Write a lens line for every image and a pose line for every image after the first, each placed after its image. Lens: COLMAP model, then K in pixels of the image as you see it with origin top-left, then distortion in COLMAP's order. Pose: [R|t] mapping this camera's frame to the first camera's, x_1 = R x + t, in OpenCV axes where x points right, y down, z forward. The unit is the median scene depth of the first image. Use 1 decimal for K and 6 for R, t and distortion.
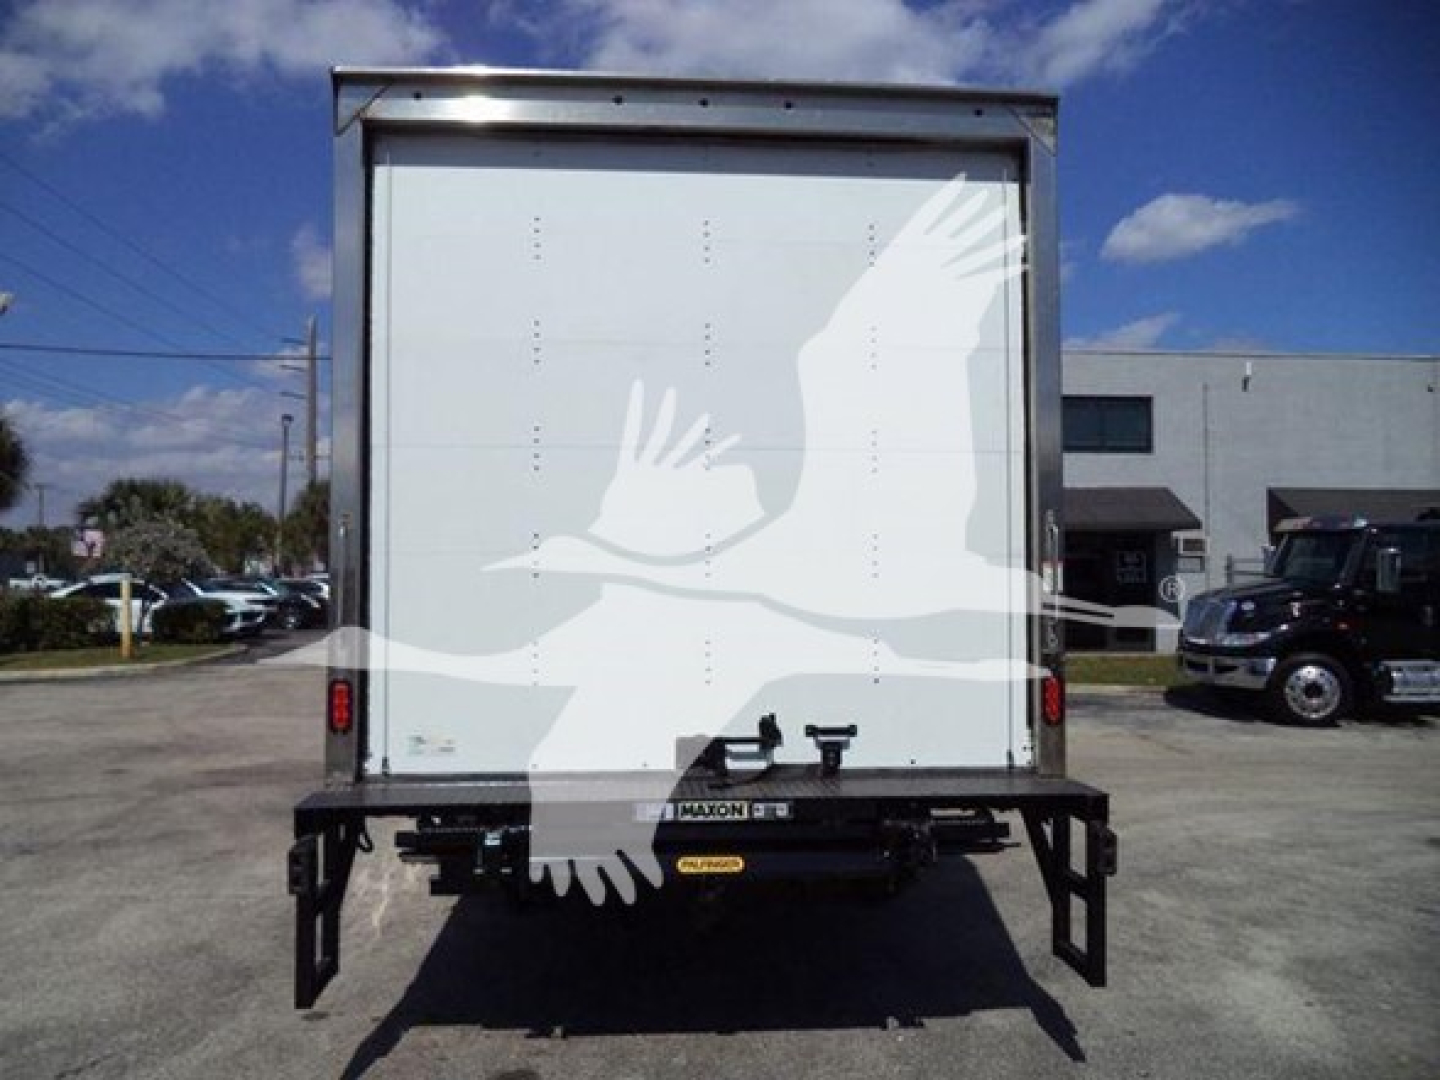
lens RADIAL K [[1181.1, 0, 720.0], [0, 1181.1, 540.0], [0, 0, 1]] dist [-0.023678, -0.012164]
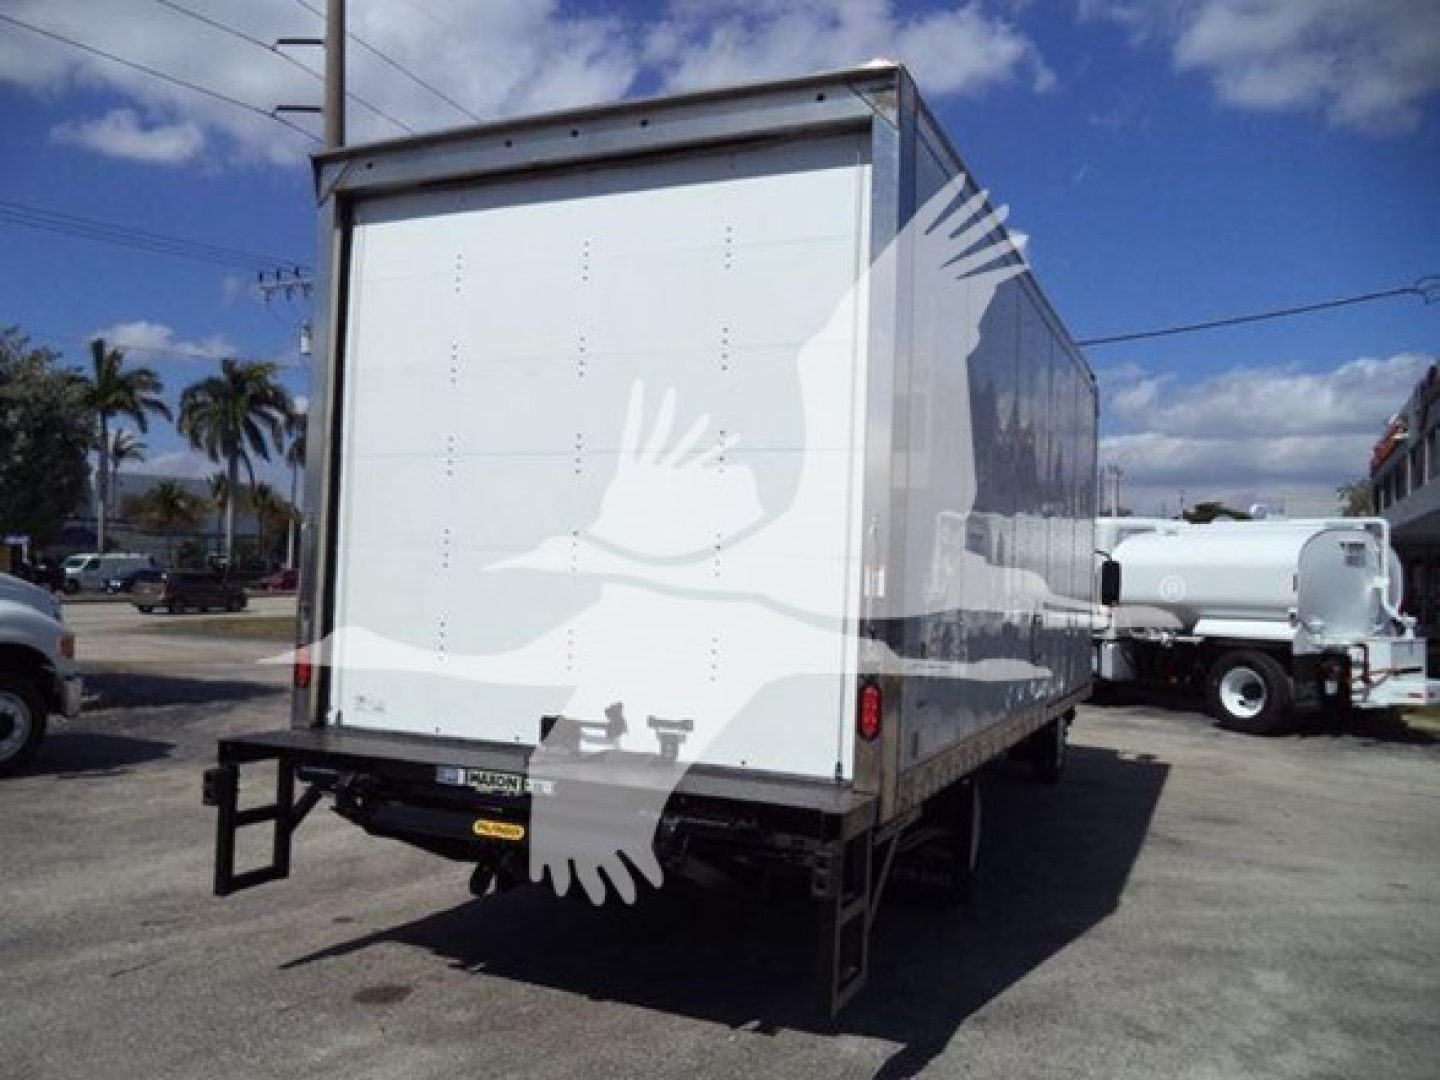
lens RADIAL K [[1174.9, 0, 720.0], [0, 1174.9, 540.0], [0, 0, 1]] dist [-0.014112, -0.006728]
pose [[0.872678, 0.015439, -0.488052, 0.612548], [-0.016648, 0.999860, 0.001863, -0.001557], [0.488012, 0.006499, 0.872813, 0.121069]]
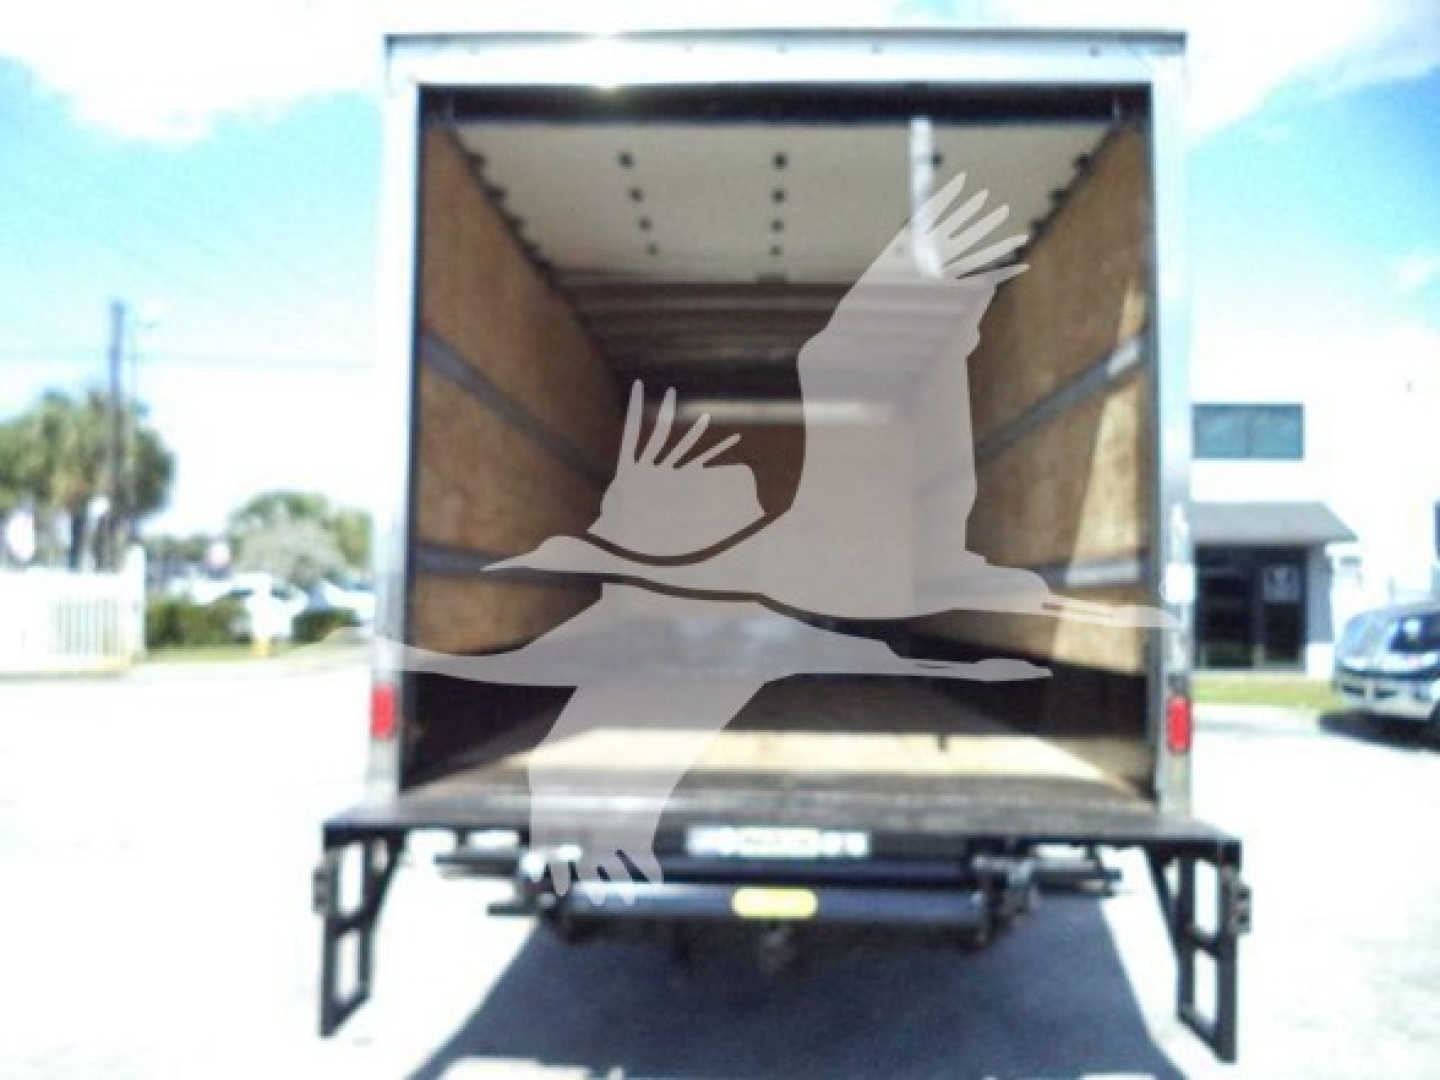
lens RADIAL K [[1153.8, 0, 720.0], [0, 1153.8, 540.0], [0, 0, 1]] dist [0.000816, -0.052317]
pose [[0.992821, 0.008459, -0.119310, 0.049677], [-0.009905, 0.999884, -0.011533, 0.012076], [0.119198, 0.012632, 0.992790, 0.120578]]
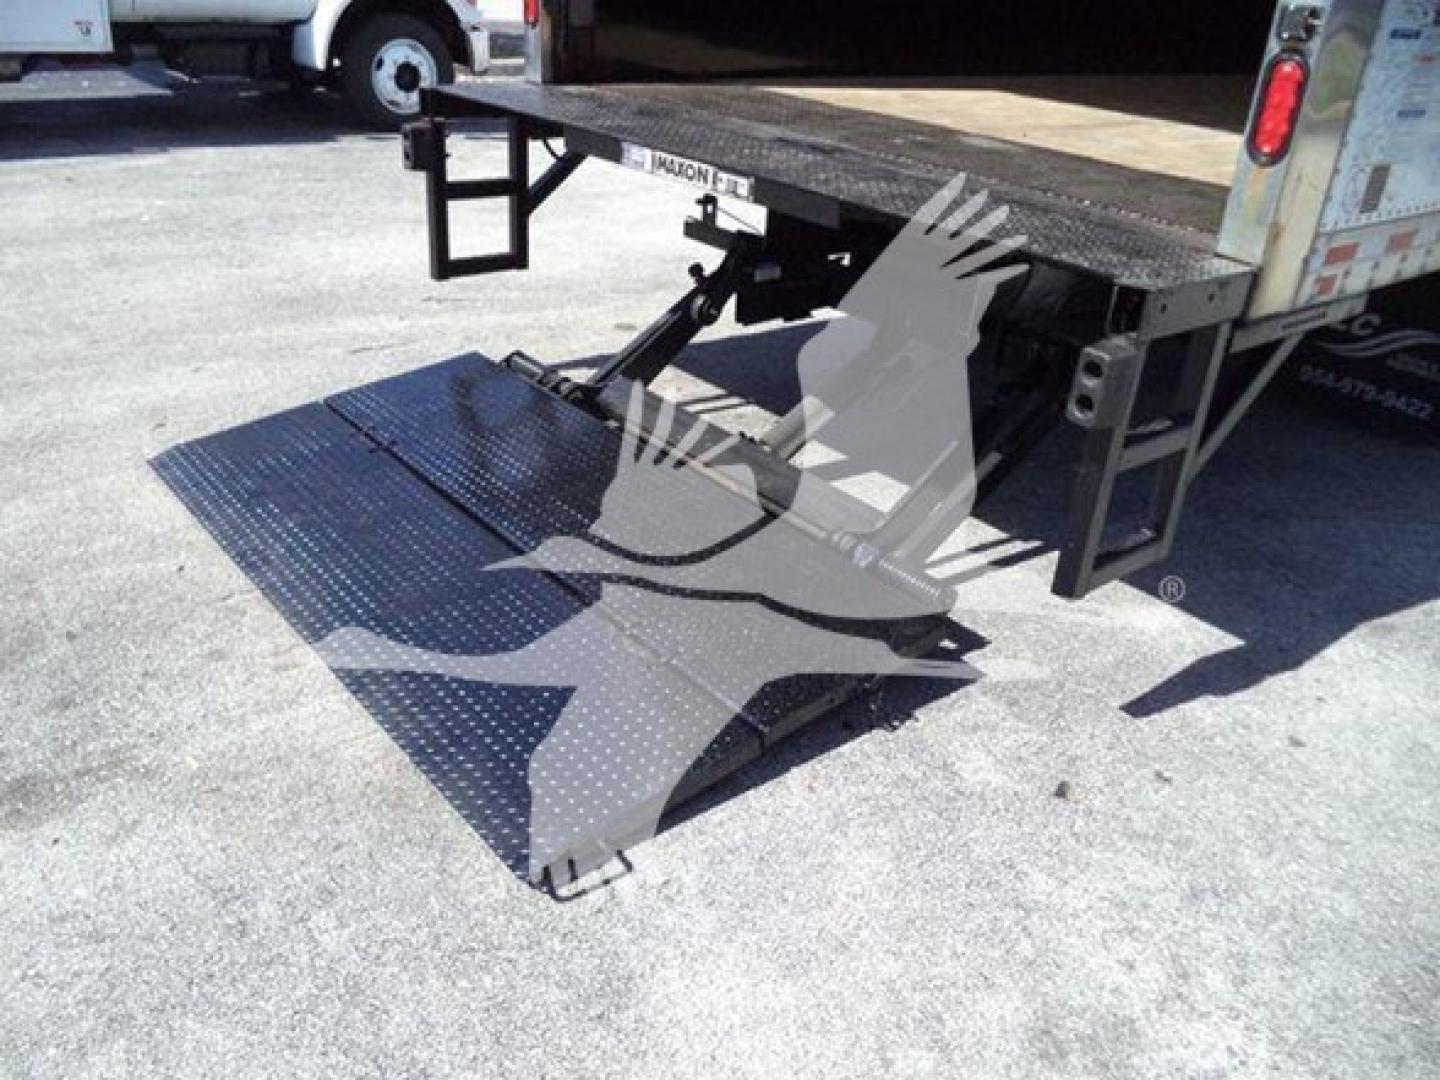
lens RADIAL K [[1205.8, 0, 716.9], [0, 1205.8, 525.0], [0, 0, 1]] dist [-0.042435, -0.008506]
pose [[0.567024, 0.399479, -0.720348, 0.564374], [-0.032172, 0.884598, 0.465243, 0.060786], [0.823073, -0.240629, 0.514440, 0.484422]]
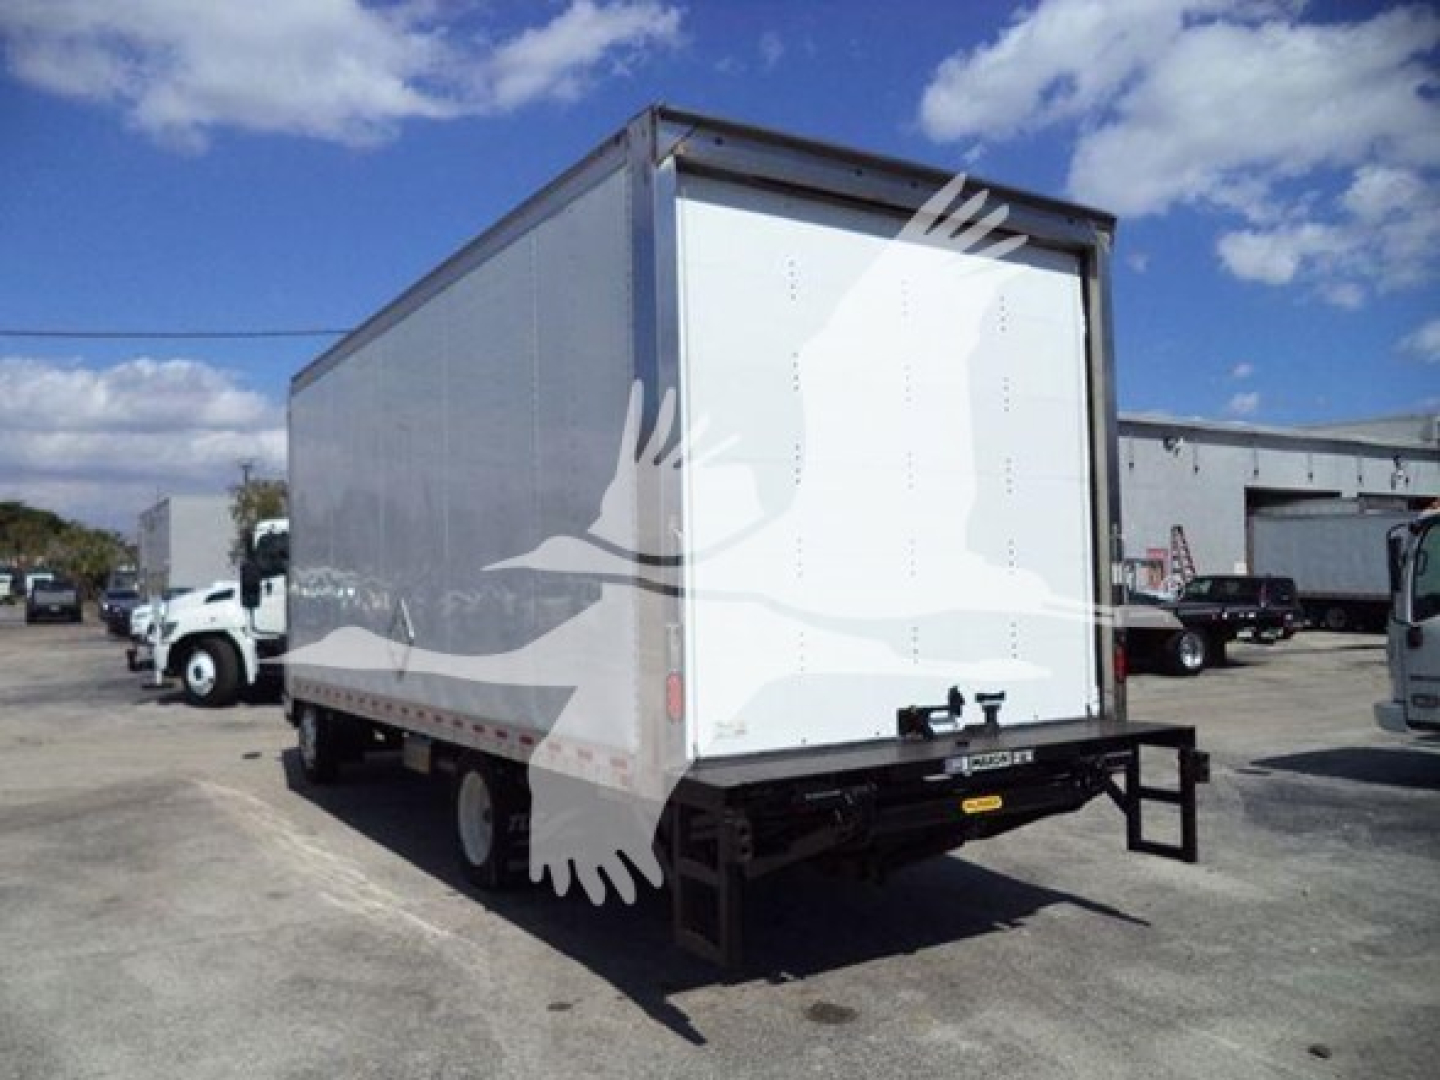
lens RADIAL K [[1181.1, 0, 720.0], [0, 1181.1, 540.0], [0, 0, 1]] dist [-0.023678, -0.012164]
pose [[0.882971, 0.004900, 0.469402, -0.731933], [-0.002300, 0.999979, -0.006114, 0.002468], [-0.469422, 0.004319, 0.882963, 0.021461]]
